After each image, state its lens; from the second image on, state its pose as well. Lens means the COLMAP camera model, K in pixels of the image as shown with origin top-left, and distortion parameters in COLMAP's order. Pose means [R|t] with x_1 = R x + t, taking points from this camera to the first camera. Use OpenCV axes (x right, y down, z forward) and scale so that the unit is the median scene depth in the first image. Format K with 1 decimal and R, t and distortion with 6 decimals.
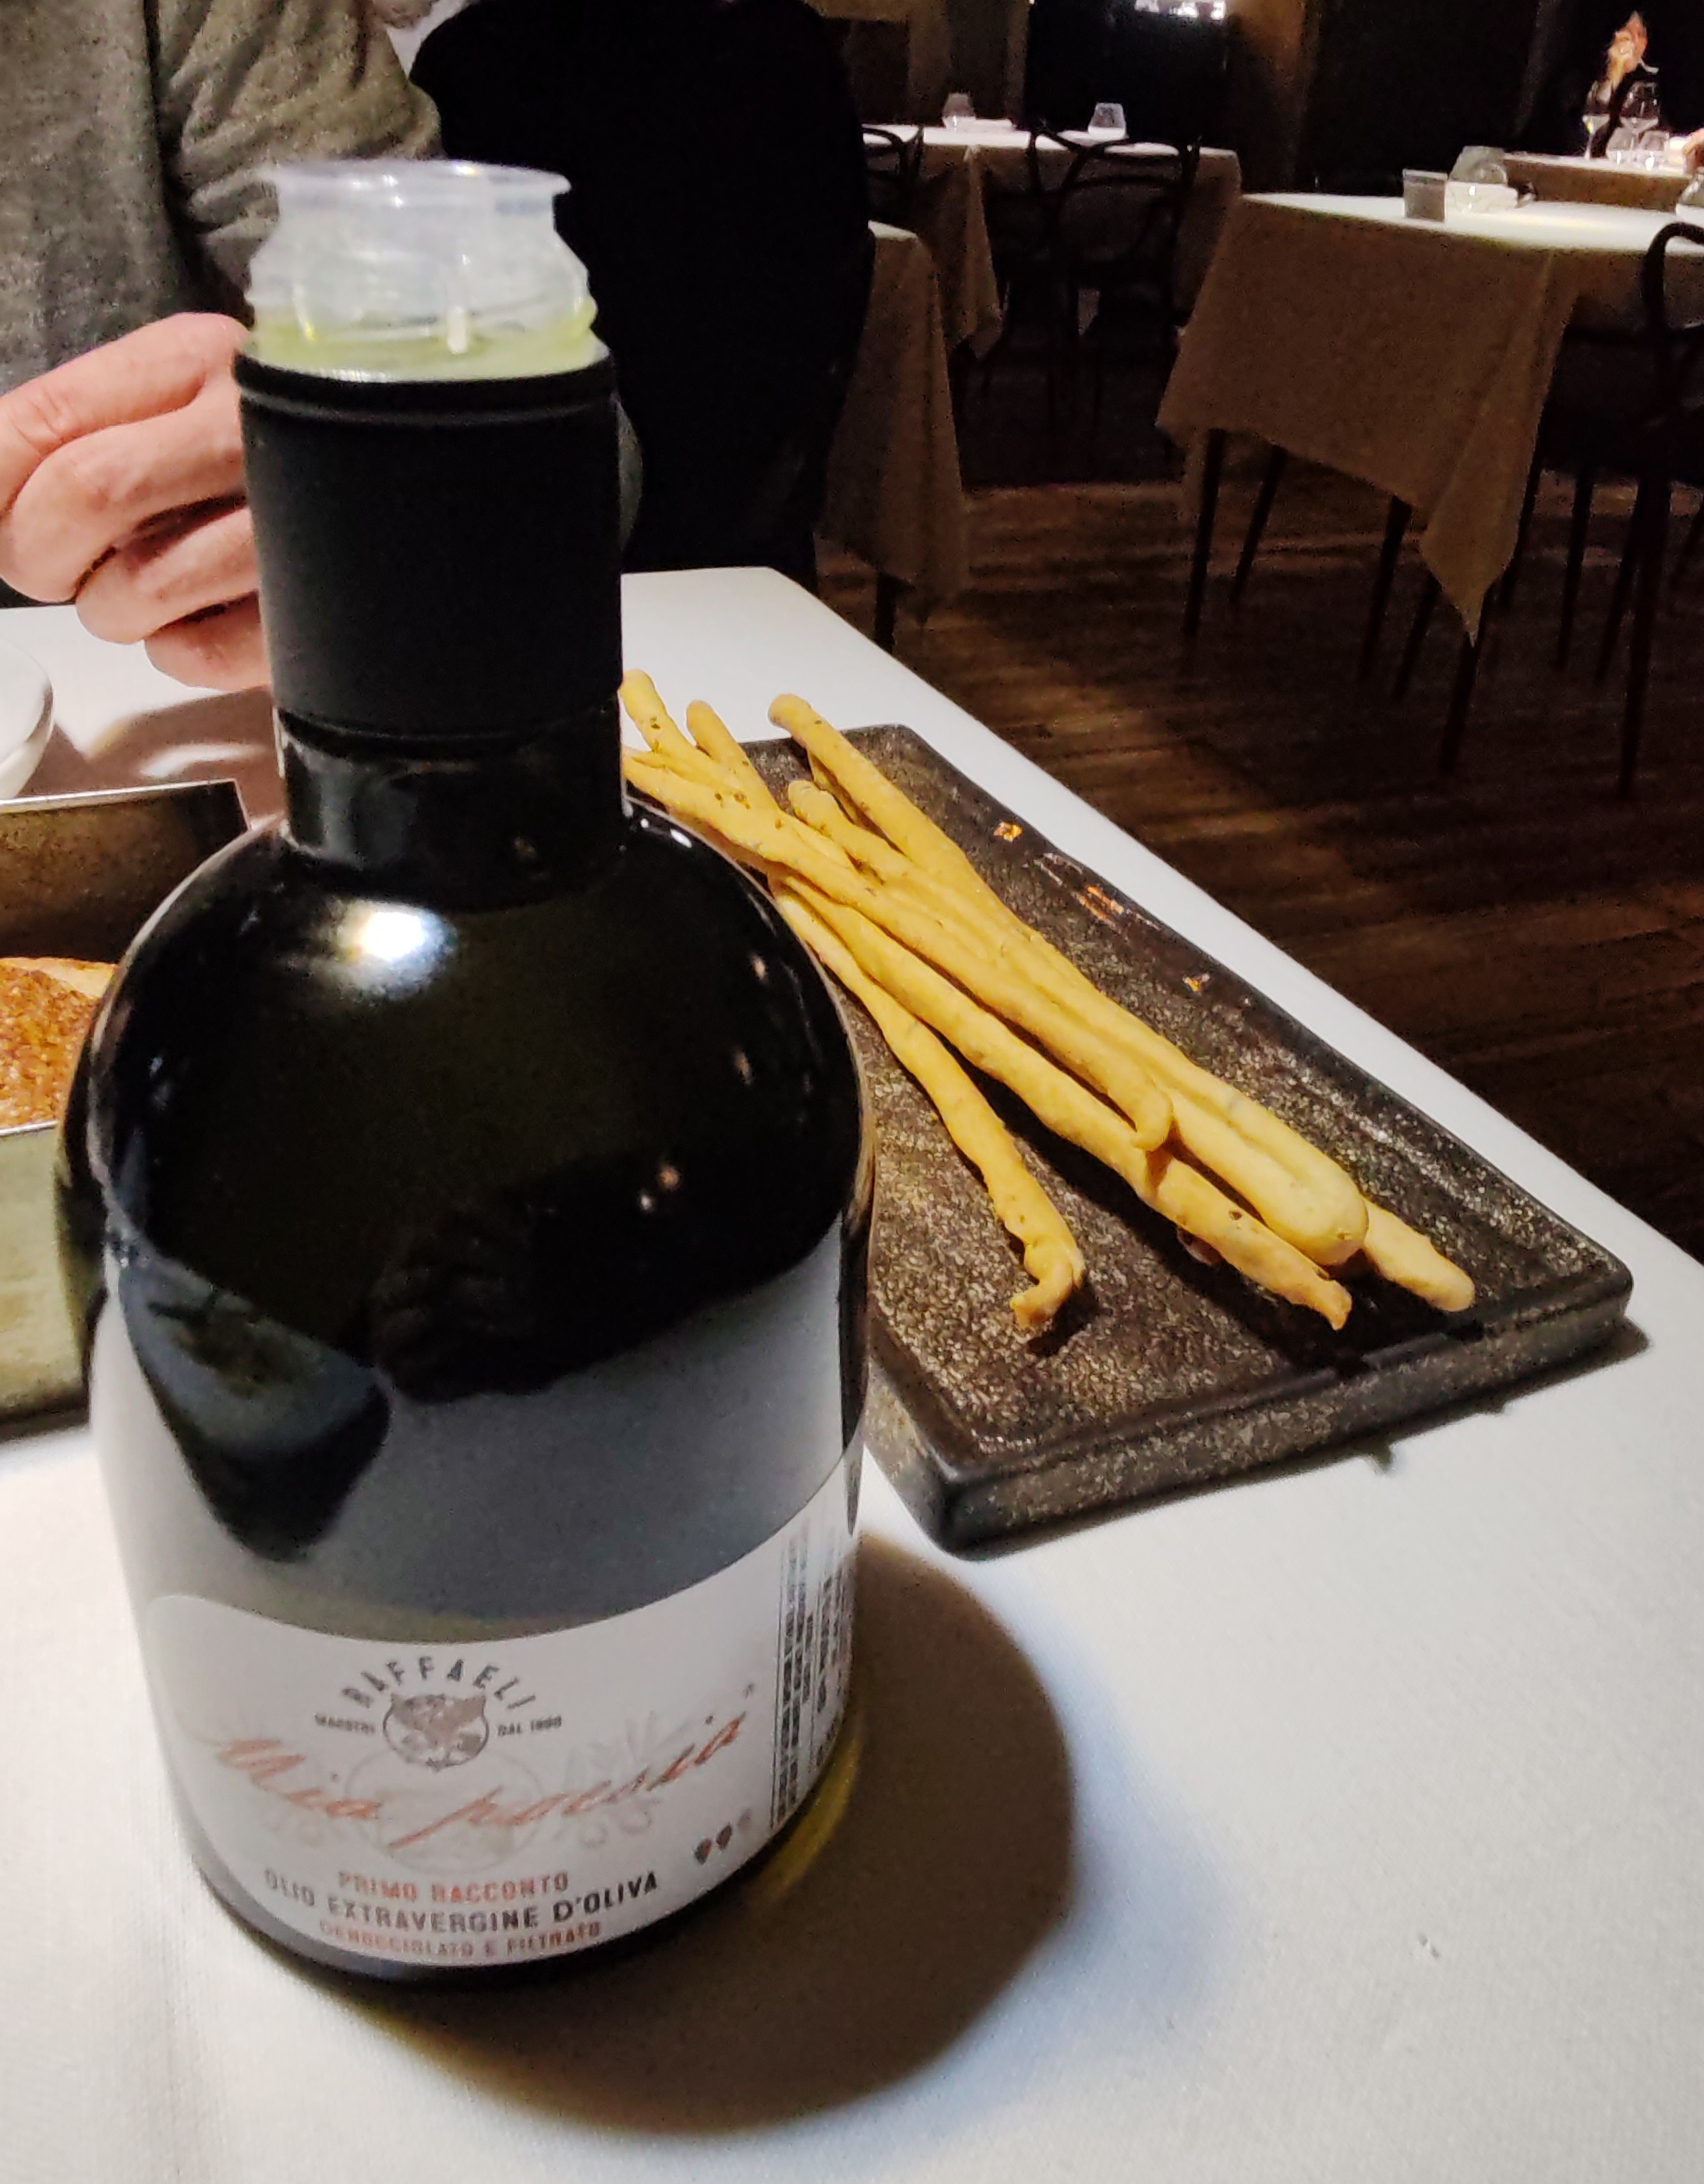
lens RADIAL K [[1754.8, 0, 854.8], [0, 1754.8, 1091.3], [0, 0, 1]] dist [-0.001787, 0.002062]
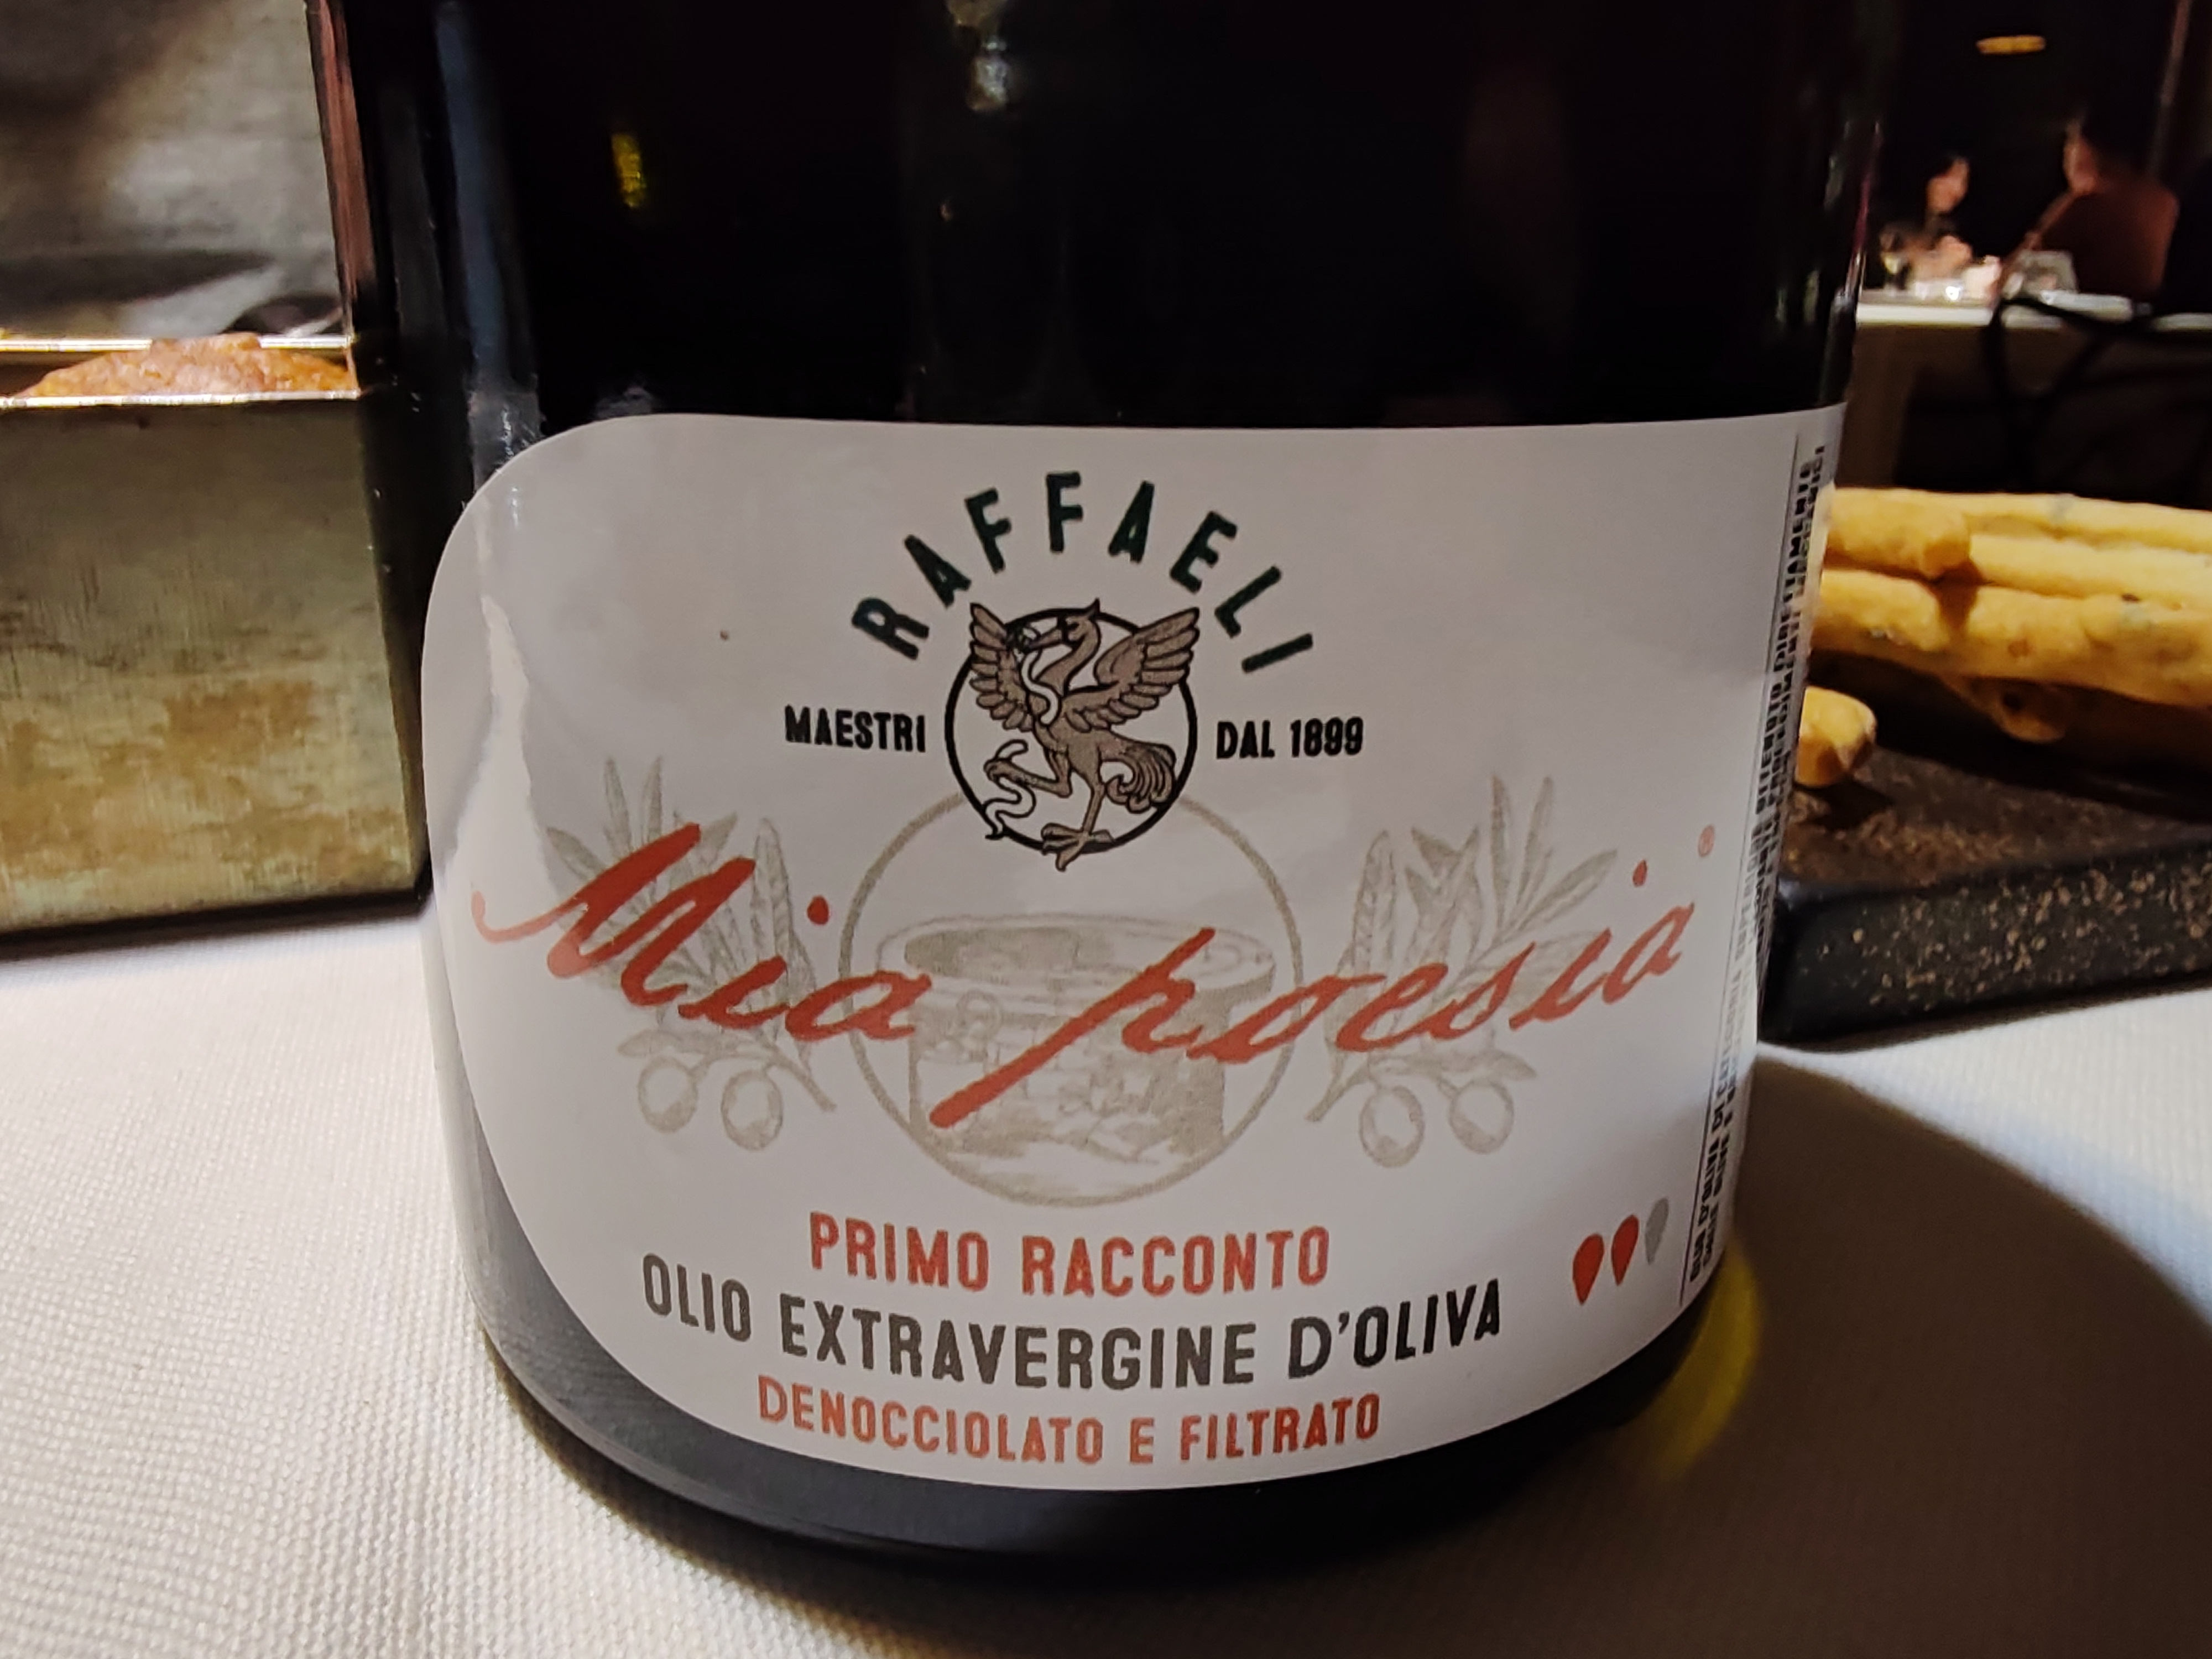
lens RADIAL K [[1743.5, 0, 1102.2], [0, 1743.5, 829.5], [0, 0, 1]] dist [0.010663, -0.000422]
pose [[0.997458, -0.022479, -0.067611, -0.189947], [0.008796, 0.980517, -0.196238, 0.436165], [0.070705, 0.195145, 0.978223, 0.560199]]
